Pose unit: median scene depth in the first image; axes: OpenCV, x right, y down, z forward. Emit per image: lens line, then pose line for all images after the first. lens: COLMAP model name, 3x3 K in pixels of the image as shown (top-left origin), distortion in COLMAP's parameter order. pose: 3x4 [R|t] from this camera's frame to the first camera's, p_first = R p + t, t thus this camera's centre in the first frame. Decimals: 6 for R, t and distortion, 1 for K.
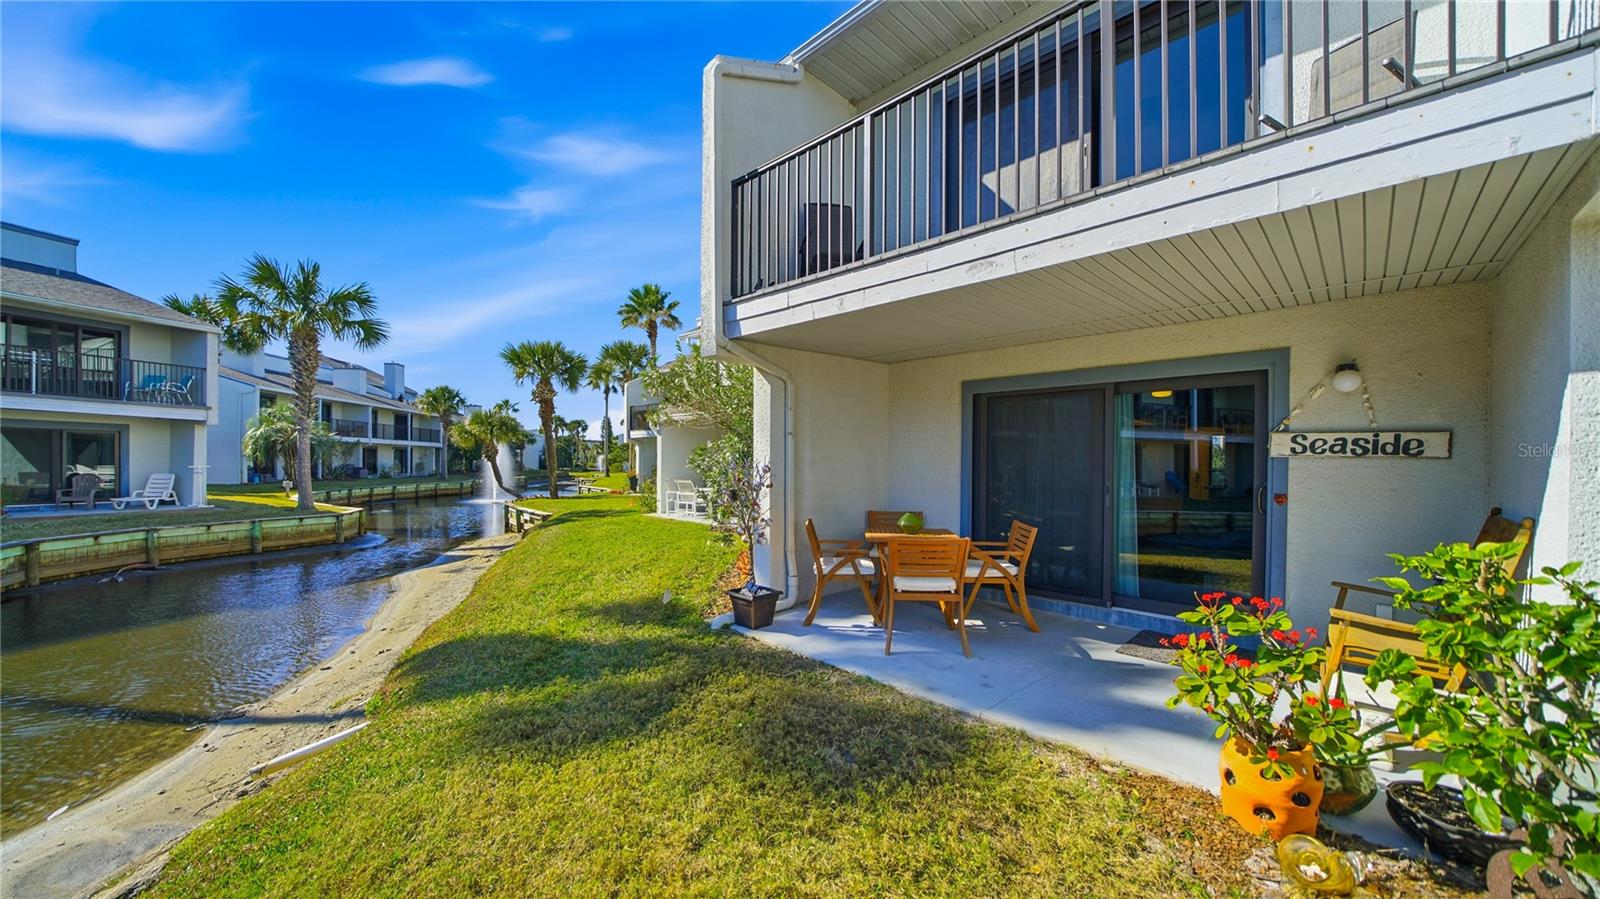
lens RADIAL K [[563.3, 0, 795.7], [0, 563.3, 460.9], [0, 0, 1]] dist [-0.026150, 0.002220]
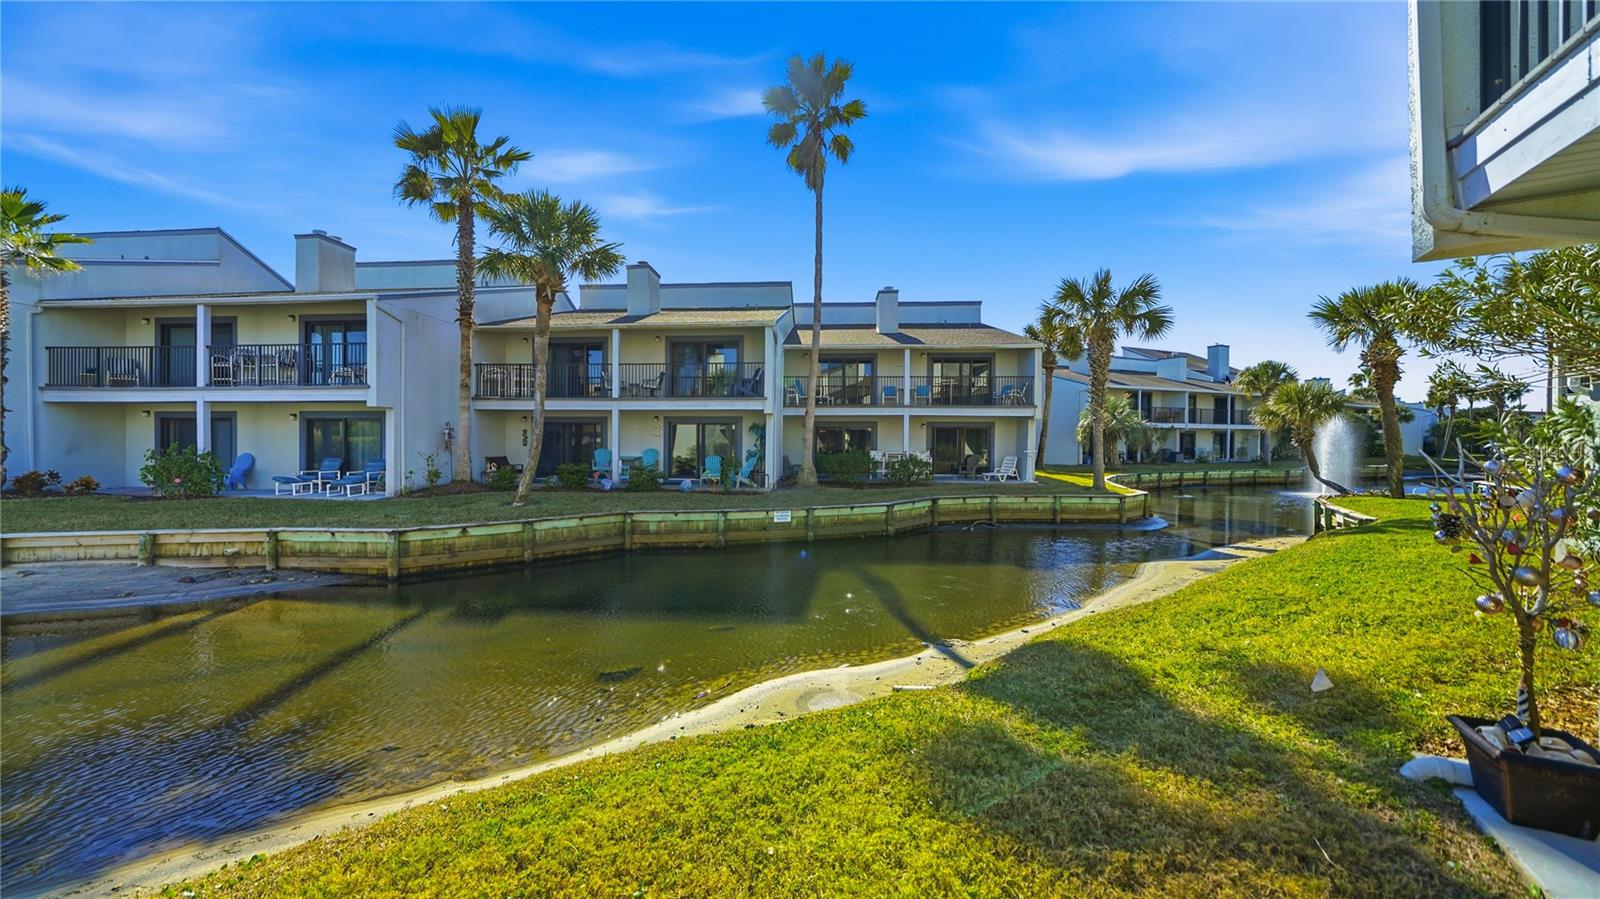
lens RADIAL K [[563.3, 0, 800.4], [0, 563.3, 451.2], [0, 0, 1]] dist [-0.026150, 0.002220]
pose [[0.270974, 0.006373, -0.962565, 0.054883], [0.005004, 0.999955, 0.008029, -0.003834], [0.962574, -0.006992, 0.270930, 0.093792]]
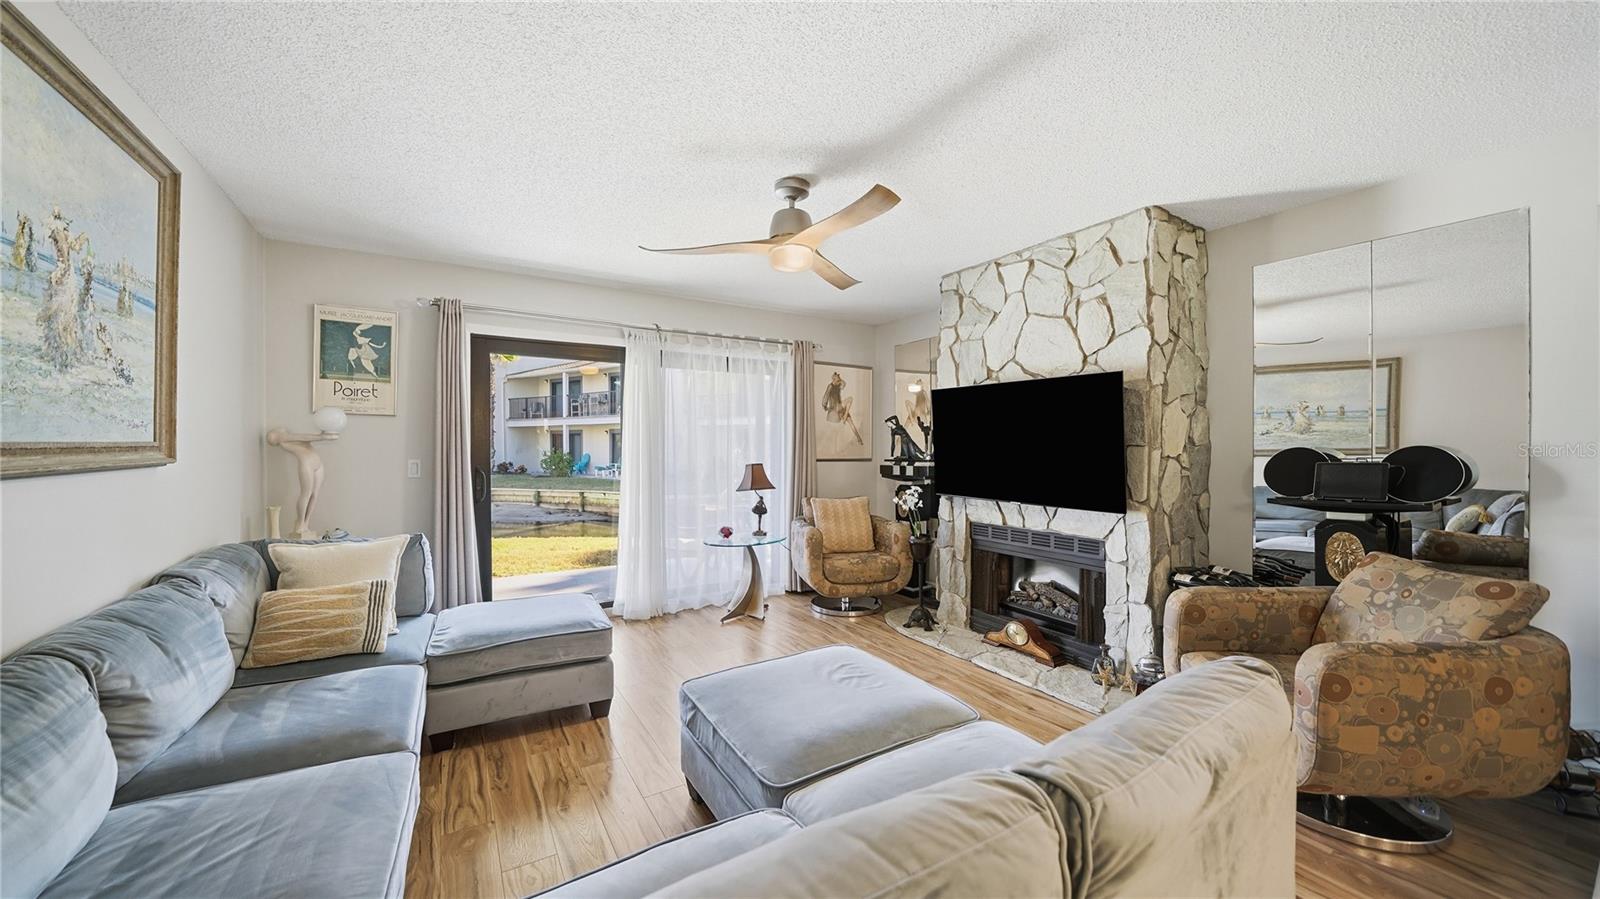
lens RADIAL K [[563.3, 0, 800.0], [0, 563.3, 463.9], [0, 0, 1]] dist [-0.026150, 0.002220]
pose [[-0.217833, 0.016319, -0.975850, 0.385245], [0.003334, 0.999867, 0.015976, 0.008046], [0.975980, 0.000226, -0.217858, 0.414982]]
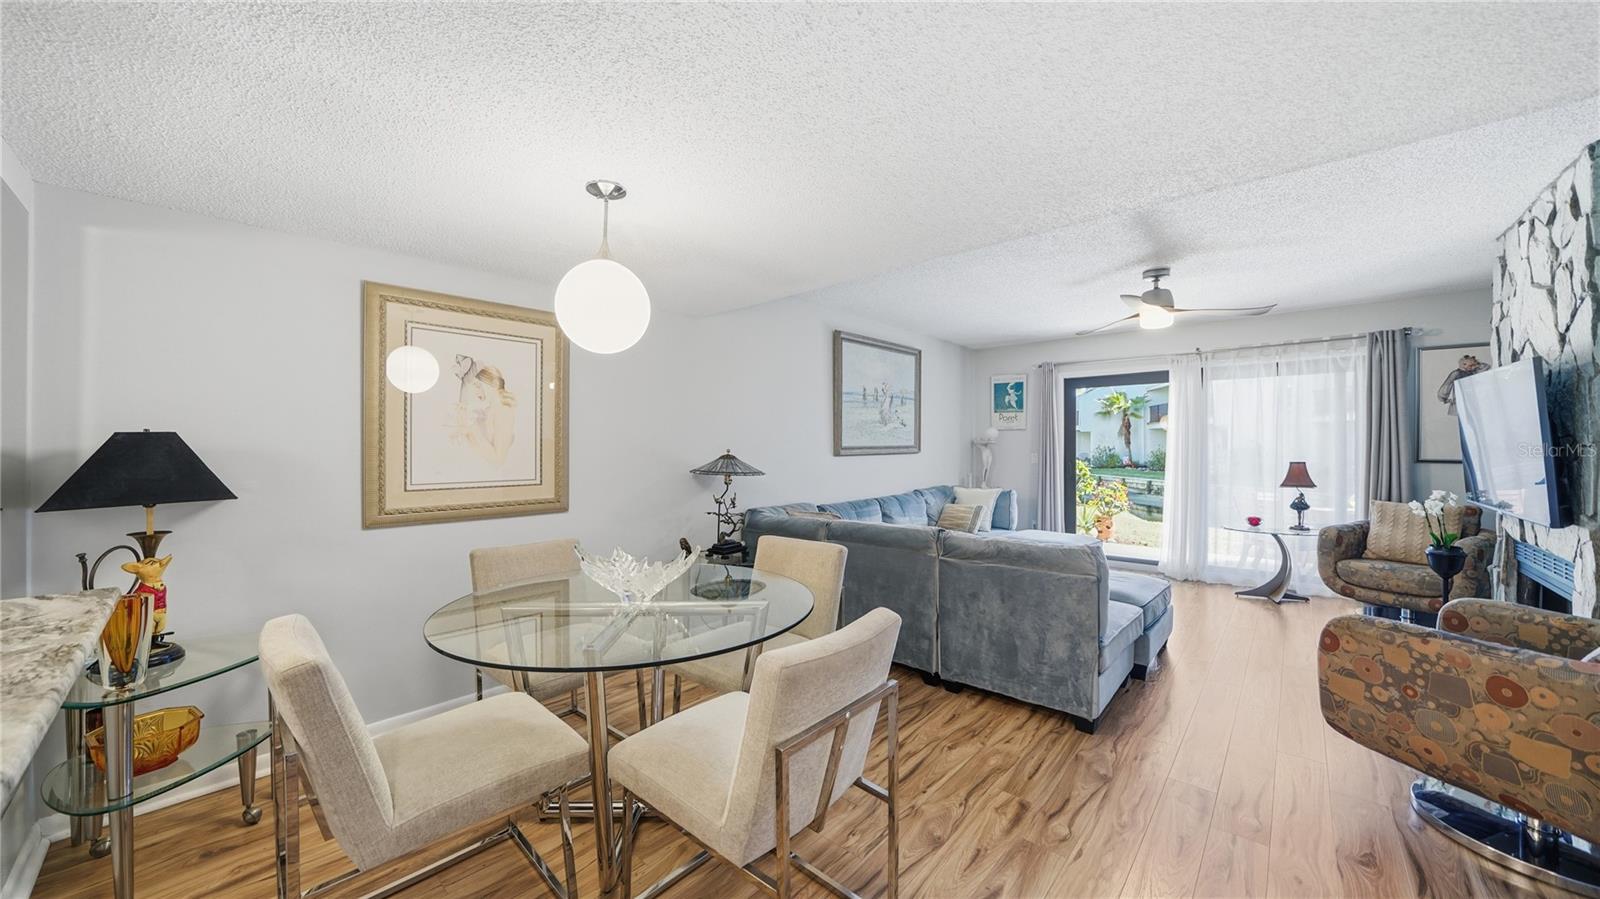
lens RADIAL K [[563.3, 0, 795.9], [0, 563.3, 437.3], [0, 0, 1]] dist [-0.026150, 0.002220]
pose [[-0.998104, -0.010056, -0.060718, 0.393583], [-0.008530, 0.999643, -0.025331, 0.008844], [0.060951, -0.024765, -0.997833, 0.566034]]
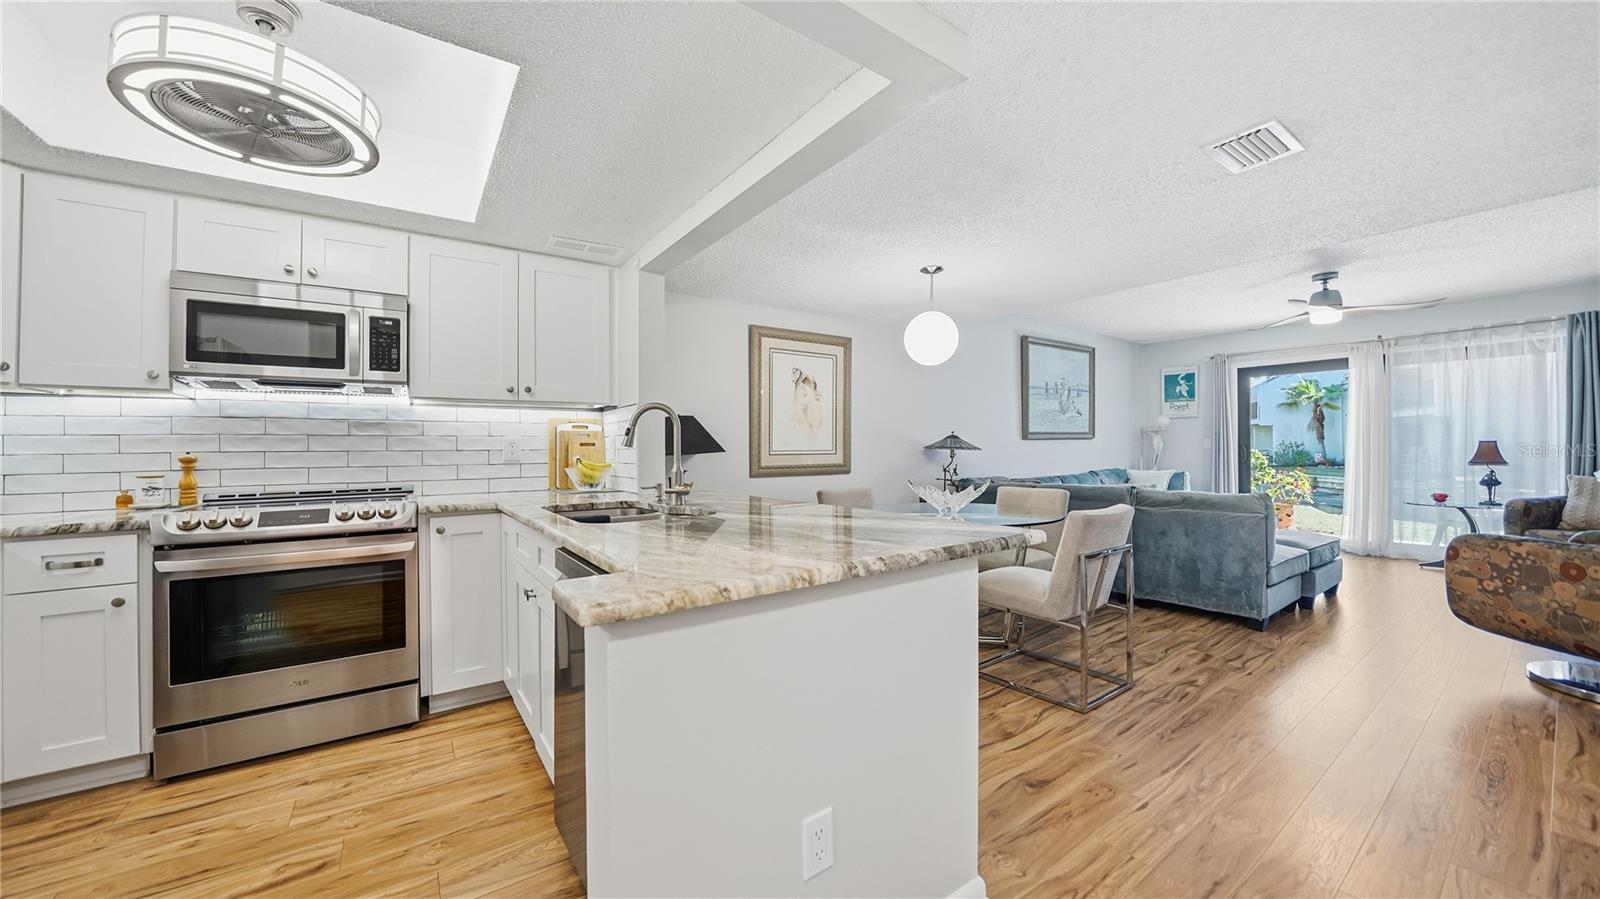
lens RADIAL K [[563.3, 0, 797.7], [0, 563.3, 437.6], [0, 0, 1]] dist [-0.026150, 0.002220]
pose [[-0.986382, -0.000402, 0.164470, 0.430599], [-0.004388, 0.999705, -0.023873, 0.017167], [-0.164412, -0.024270, -0.986093, 0.634008]]
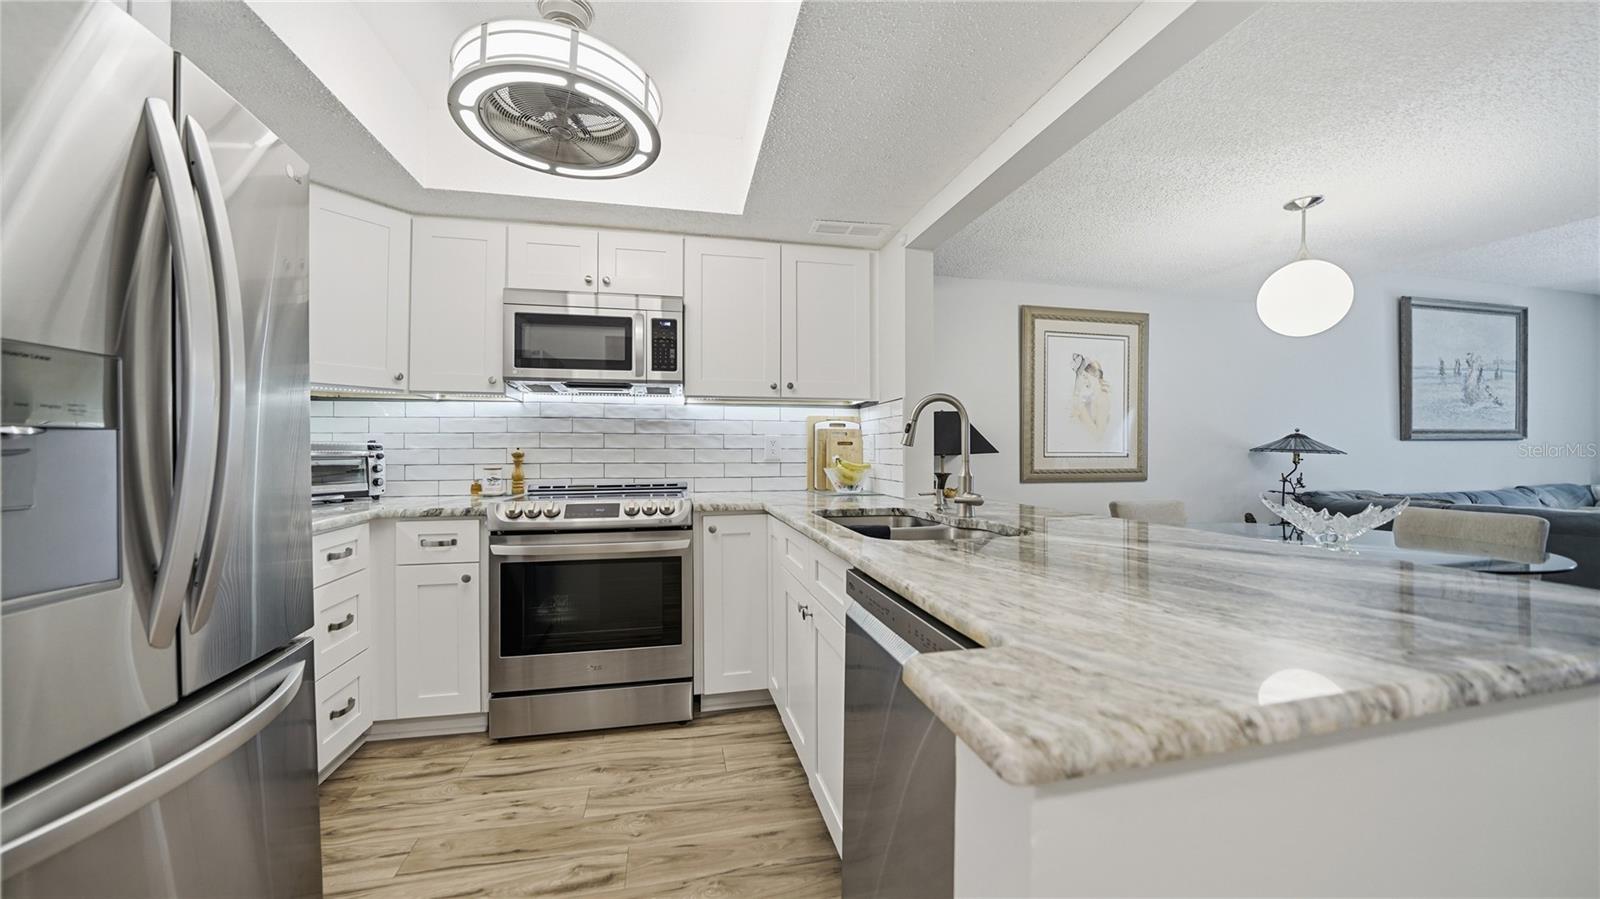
lens RADIAL K [[563.3, 0, 806.1], [0, 563.3, 439.9], [0, 0, 1]] dist [-0.026150, 0.002220]
pose [[-0.852852, -0.003865, 0.522139, 0.446601], [-0.014785, 0.999750, -0.016749, 0.017318], [-0.521944, -0.022004, -0.852696, 0.620075]]
